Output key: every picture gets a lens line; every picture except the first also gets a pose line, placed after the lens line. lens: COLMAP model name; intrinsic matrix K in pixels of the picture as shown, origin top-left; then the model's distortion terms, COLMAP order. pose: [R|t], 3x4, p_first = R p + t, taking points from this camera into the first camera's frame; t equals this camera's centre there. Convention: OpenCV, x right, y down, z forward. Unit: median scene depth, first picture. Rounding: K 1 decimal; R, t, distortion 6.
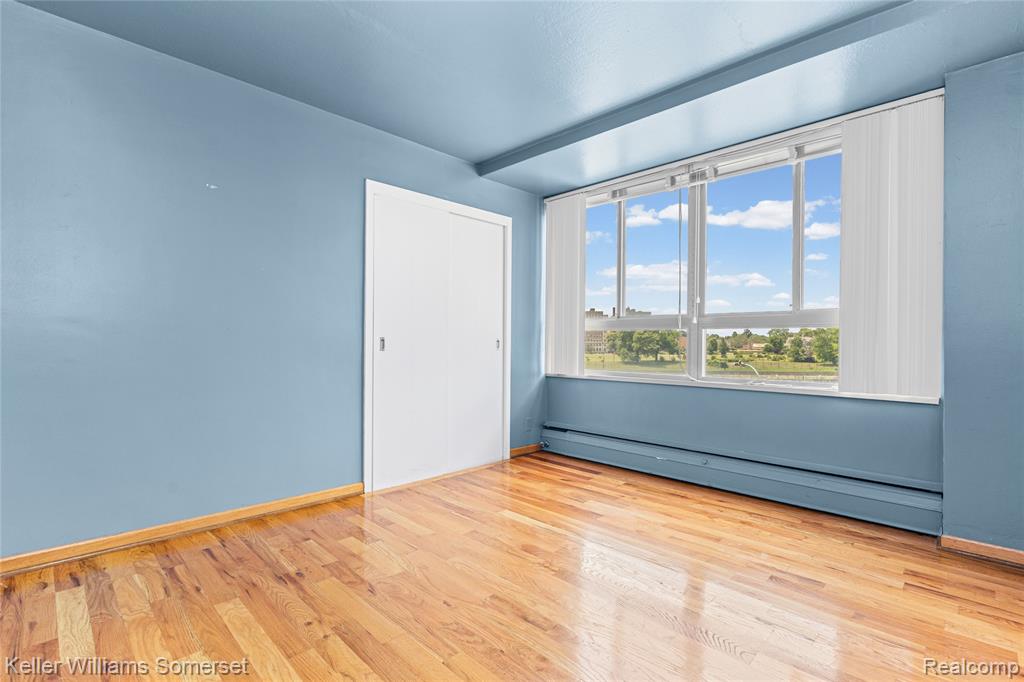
lens RADIAL K [[473.5, 0, 512.8], [0, 473.5, 346.6], [0, 0, 1]] dist [0.000762, 0.000271]
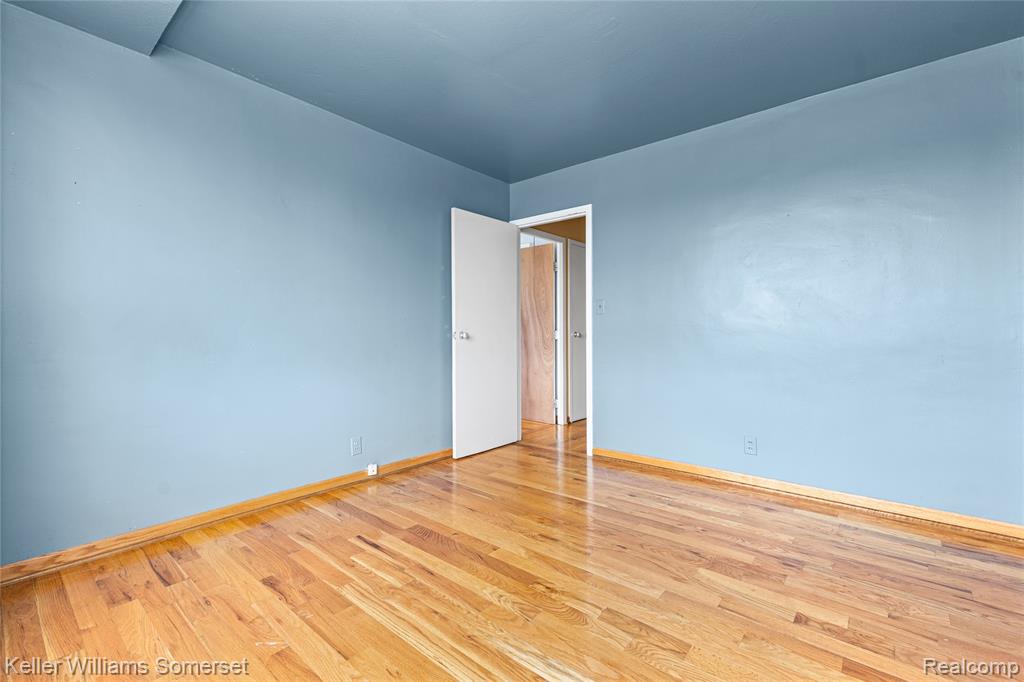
lens RADIAL K [[441.6, 0, 512.0], [0, 441.6, 341.0], [0, 0, 1]] dist [0.001322, 0.000238]
pose [[-0.997436, -0.005184, -0.071377, 0.179771], [-0.006171, 0.999888, 0.013615, -0.003950], [0.071298, 0.014021, -0.997357, 1.654469]]
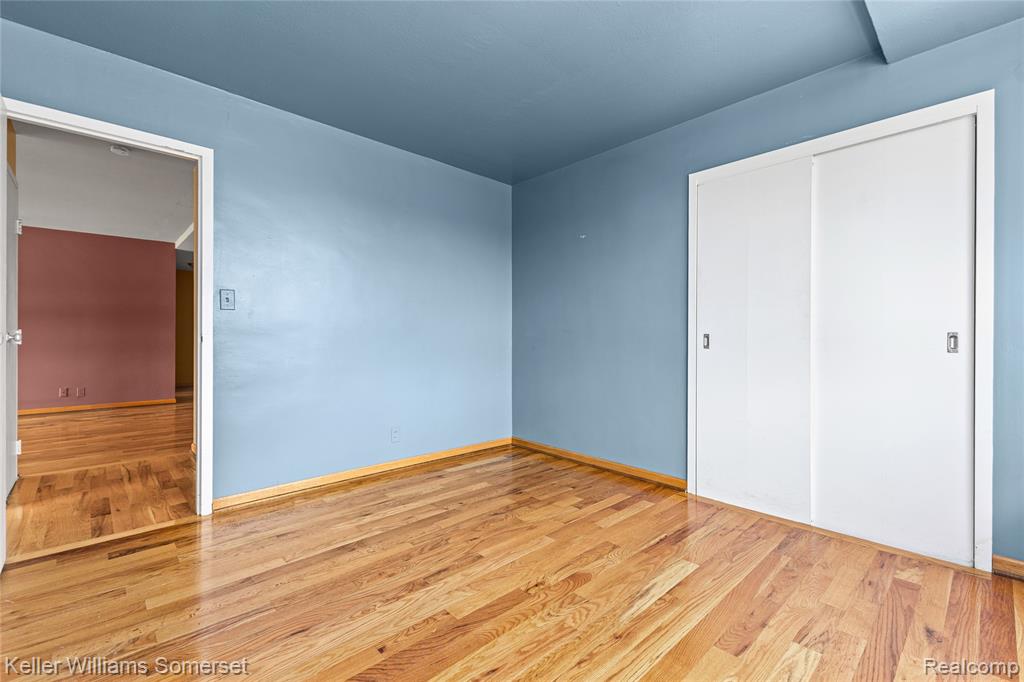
lens RADIAL K [[443.6, 0, 512.0], [0, 443.6, 341.0], [0, 0, 1]] dist [0.020616, 0.000083]
pose [[-0.037802, -0.000263, -0.999285, 0.850910], [-0.007503, 0.999972, 0.000021, -0.004624], [0.999257, 0.007498, -0.037803, 0.898014]]
